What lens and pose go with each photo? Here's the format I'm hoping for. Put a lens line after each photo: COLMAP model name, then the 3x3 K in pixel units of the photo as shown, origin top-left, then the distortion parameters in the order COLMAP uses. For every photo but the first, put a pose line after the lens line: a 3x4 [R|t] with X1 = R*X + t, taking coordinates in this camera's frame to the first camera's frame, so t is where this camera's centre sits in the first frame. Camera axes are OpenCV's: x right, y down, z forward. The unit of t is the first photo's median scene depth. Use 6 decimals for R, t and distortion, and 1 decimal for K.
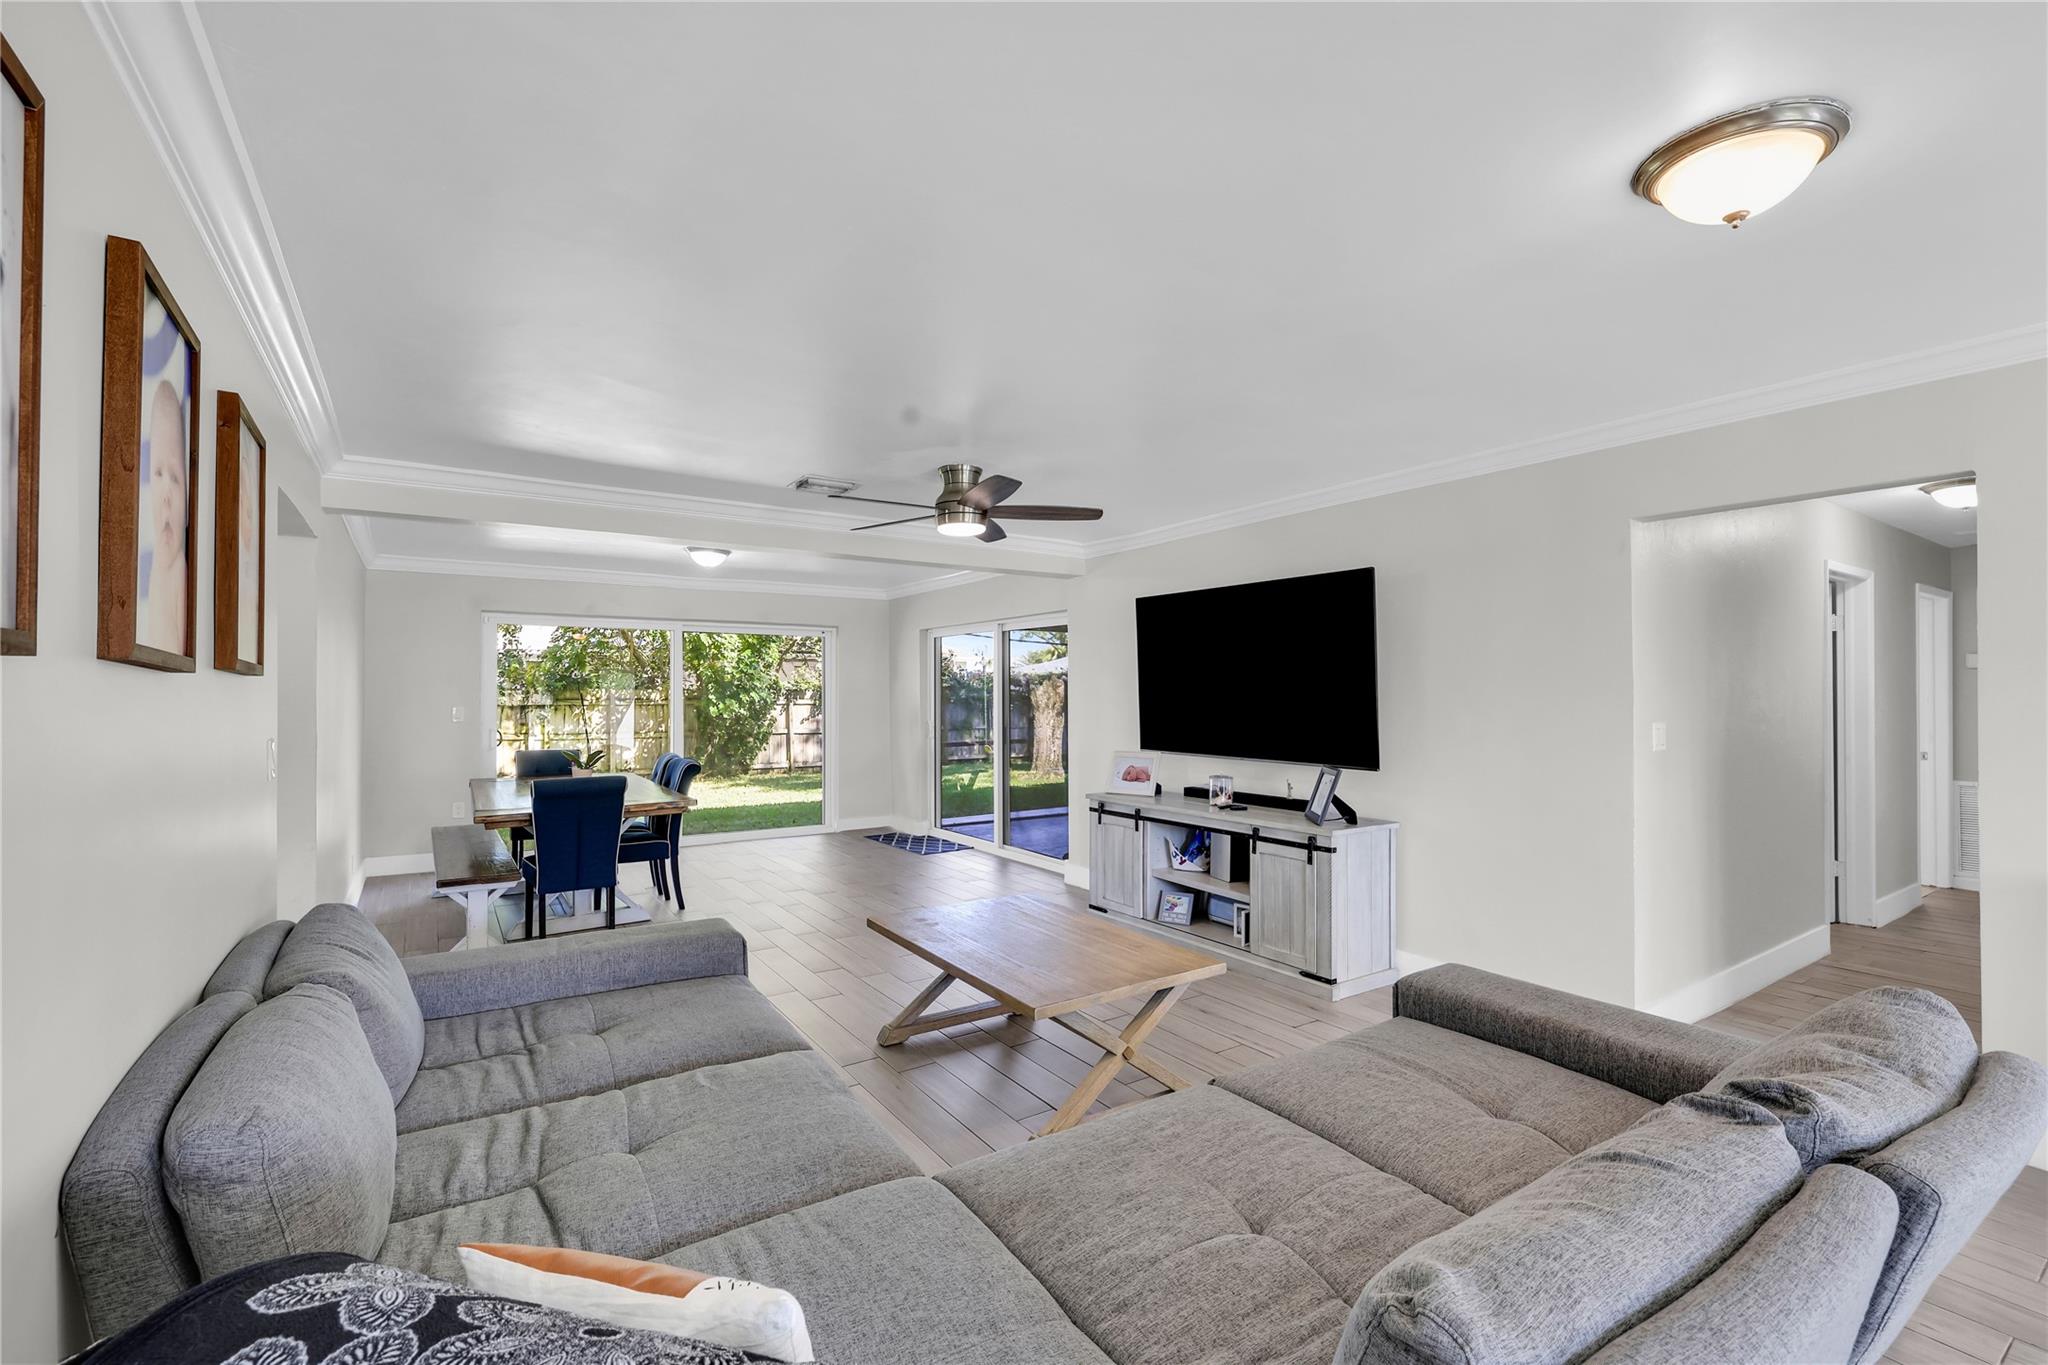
lens RADIAL K [[891.9, 0, 1031.4], [0, 891.9, 690.5], [0, 0, 1]] dist [-0.005792, 0.003572]
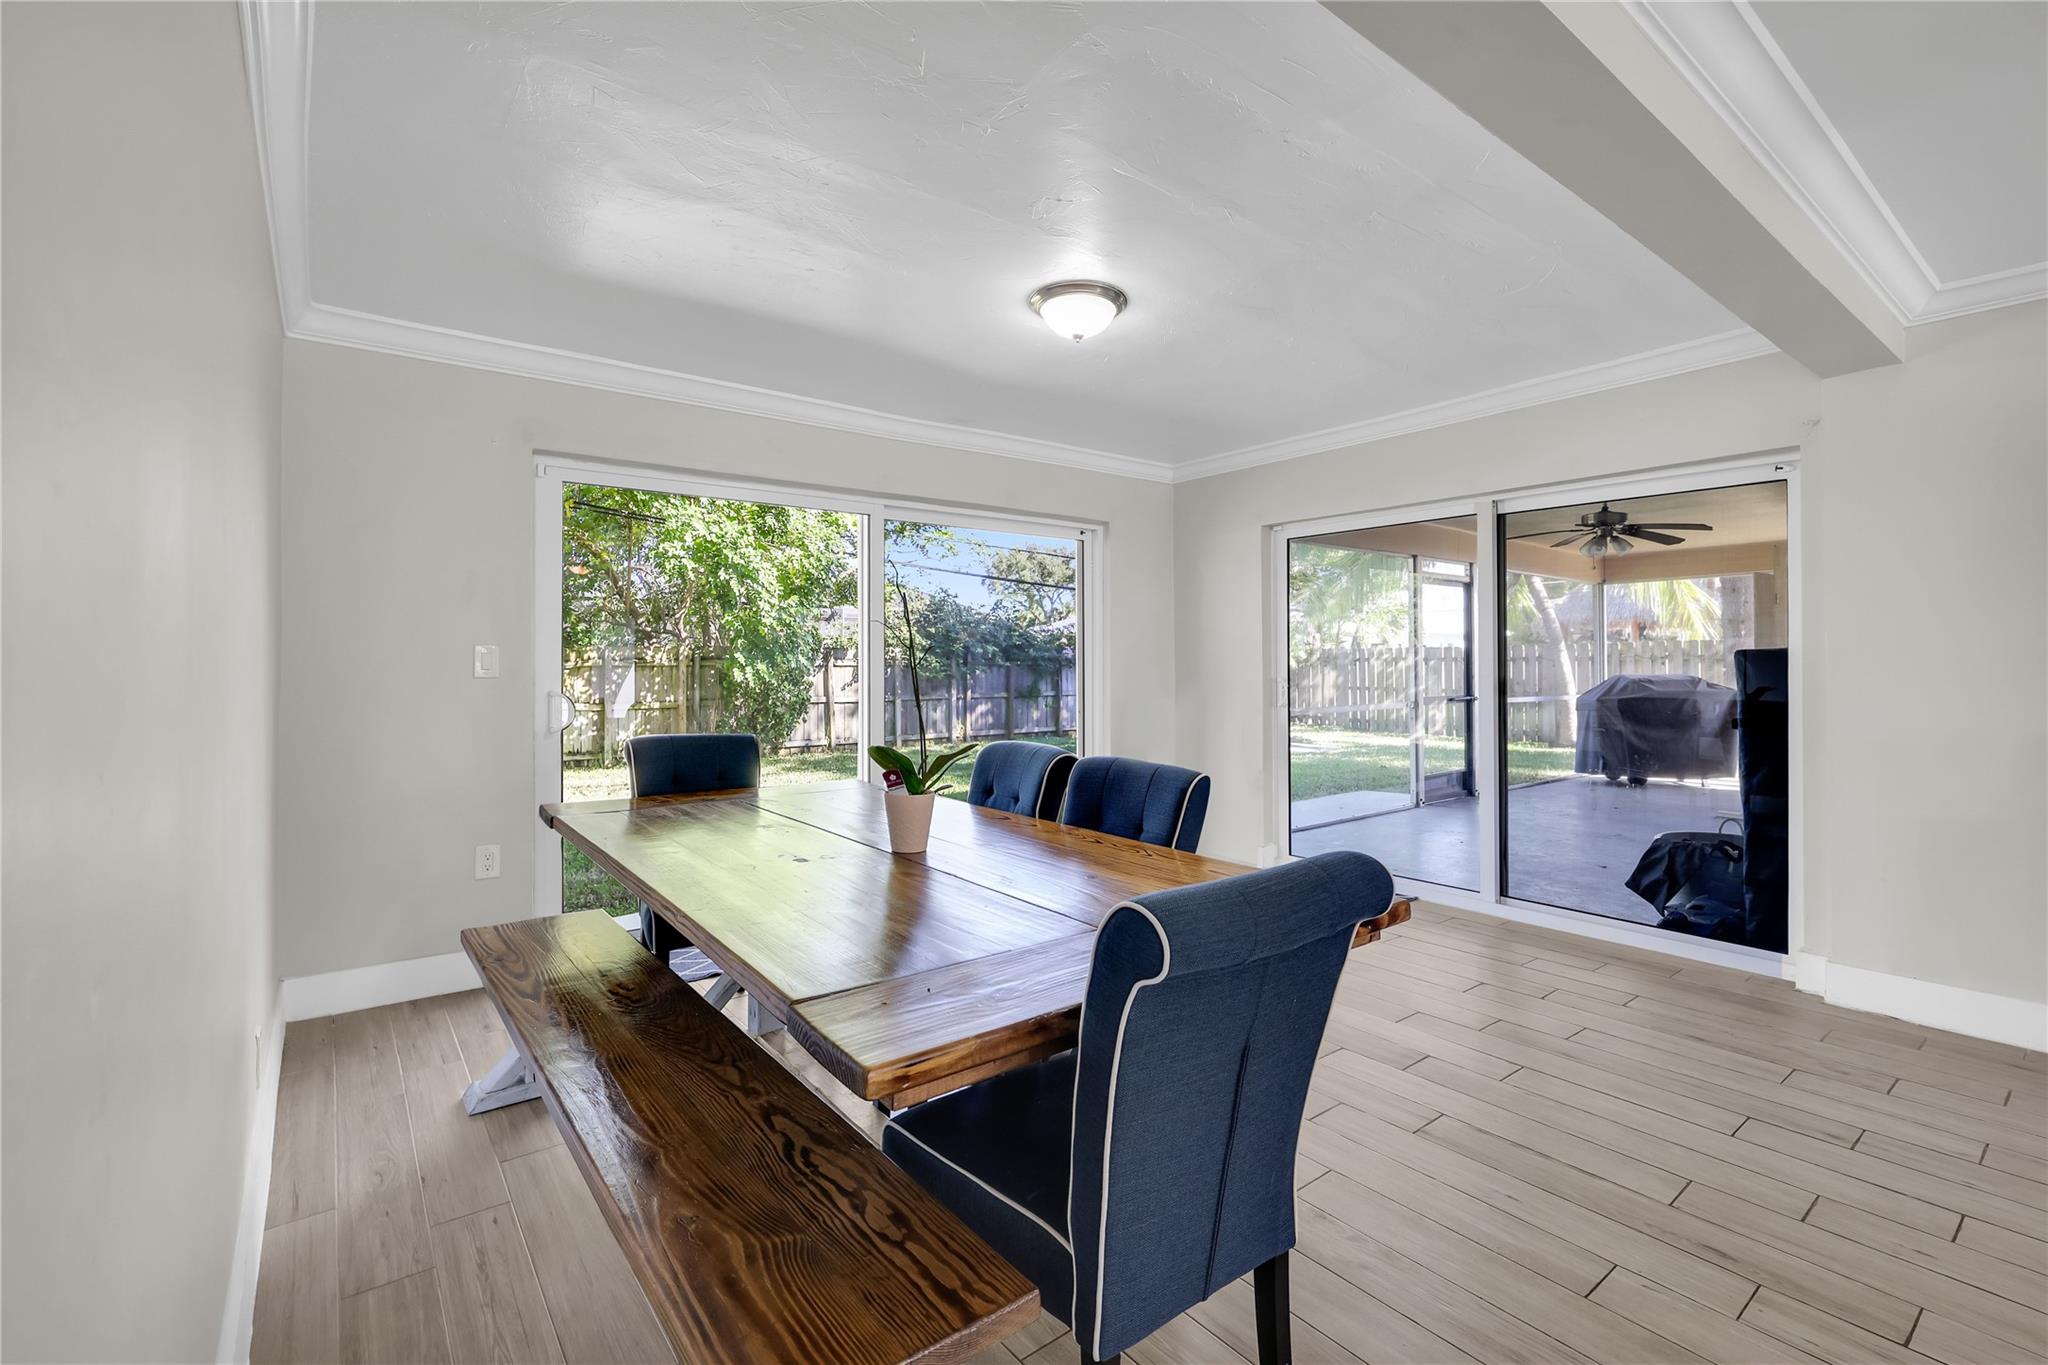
lens RADIAL K [[891.9, 0, 1044.4], [0, 891.9, 663.9], [0, 0, 1]] dist [-0.005792, 0.003572]
pose [[0.997708, -0.002614, 0.067620, -0.133415], [0.002180, 0.999977, 0.006492, 0.008376], [-0.067635, -0.006330, 0.997690, 0.178024]]
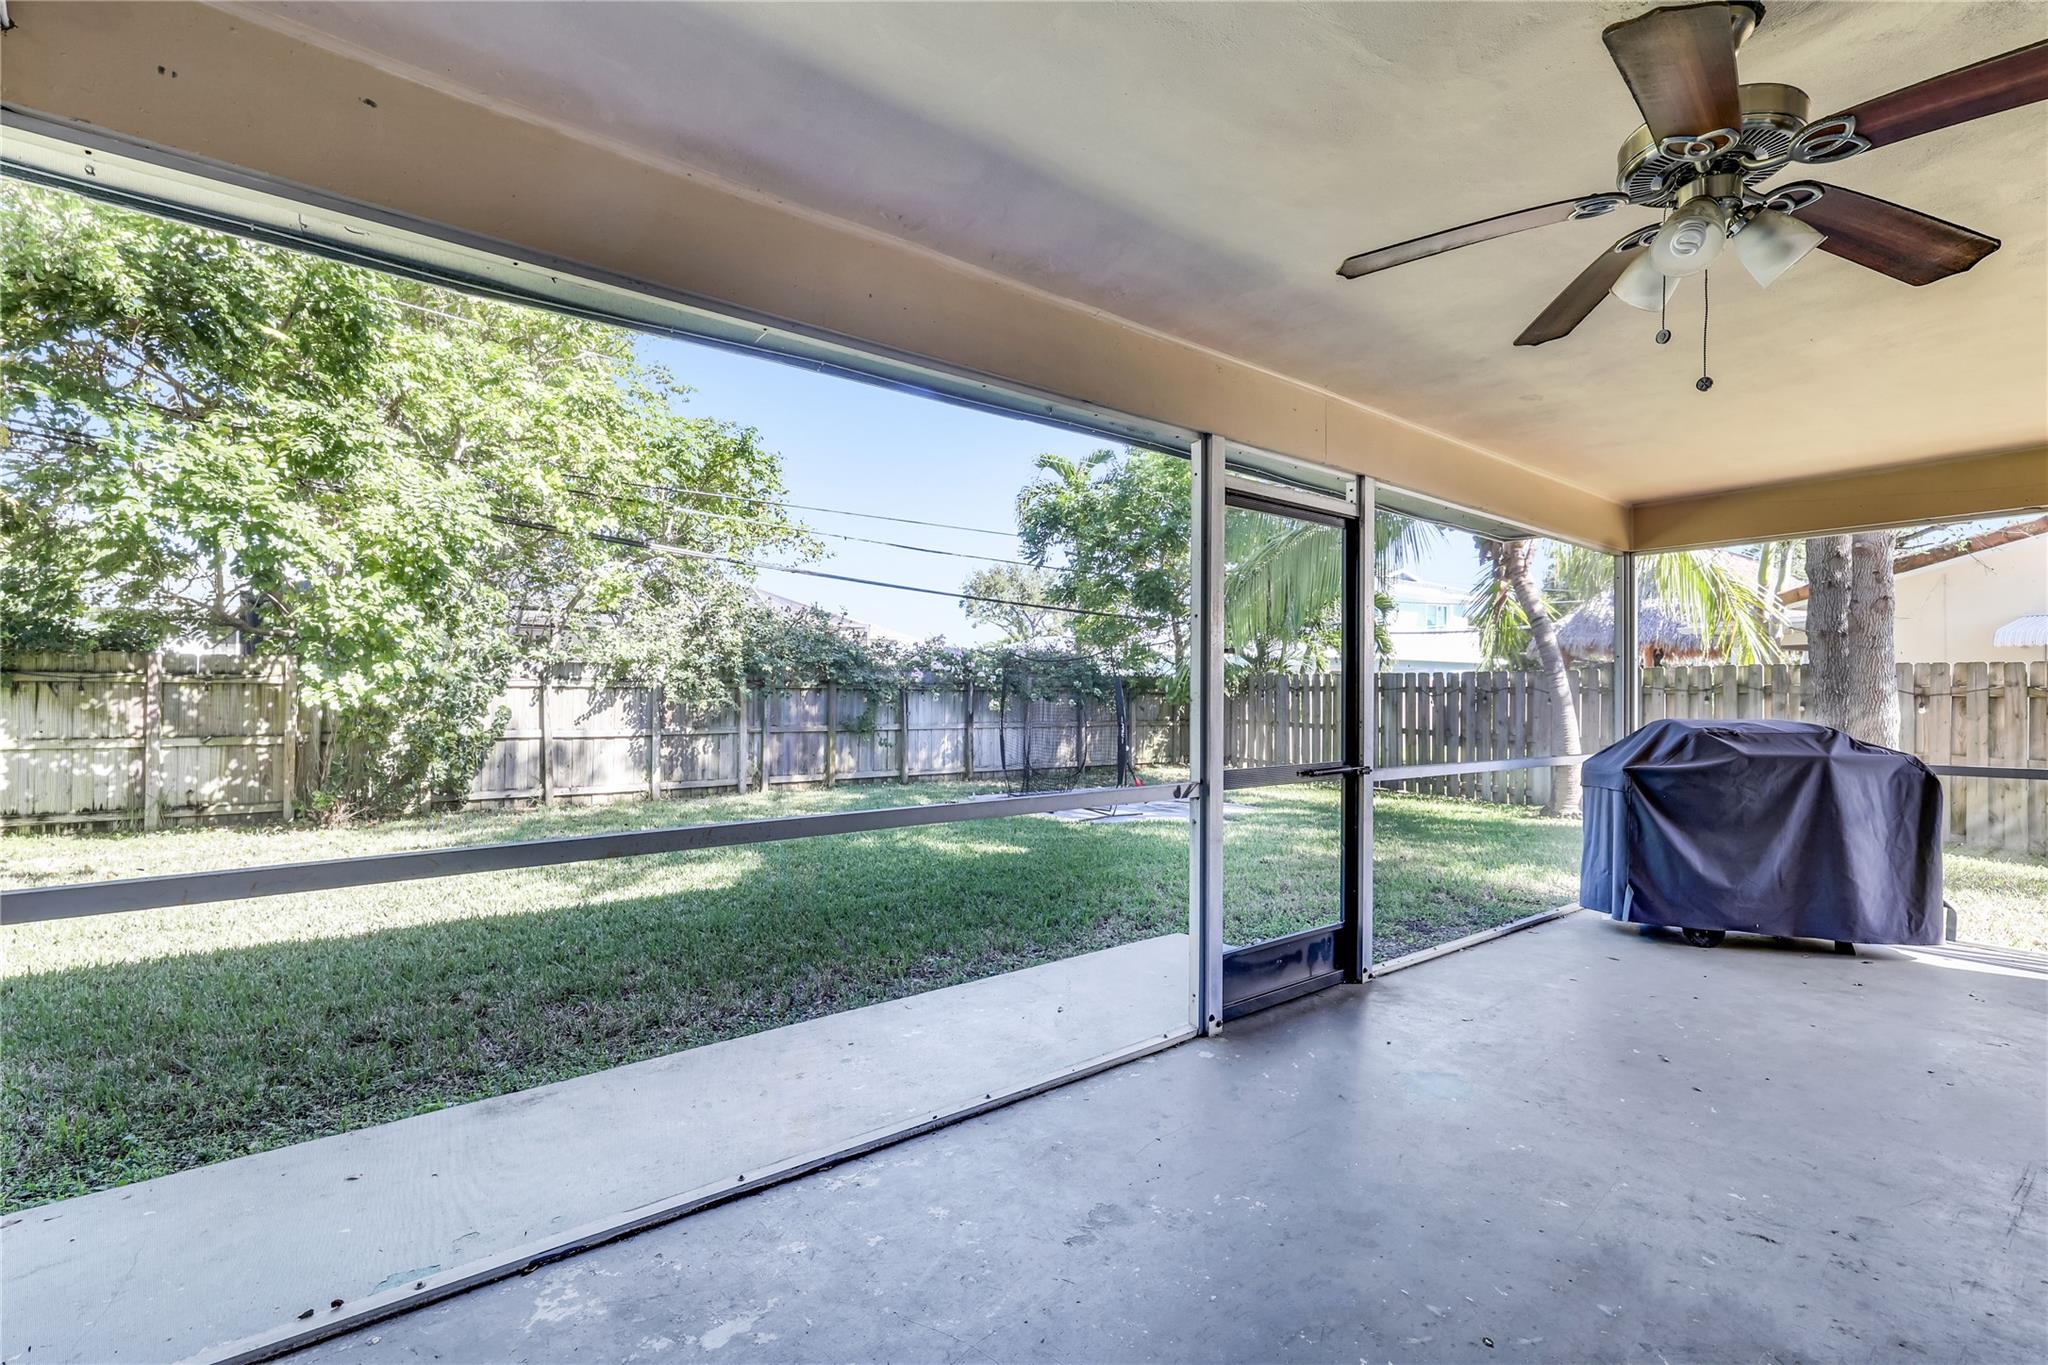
lens RADIAL K [[891.9, 0, 1062.2], [0, 891.9, 691.8], [0, 0, 1]] dist [-0.005792, 0.003572]
pose [[0.996730, 0.009617, 0.080230, 0.019547], [-0.010293, 0.999915, 0.008017, 0.010009], [-0.080146, -0.008817, 0.996744, 0.400794]]
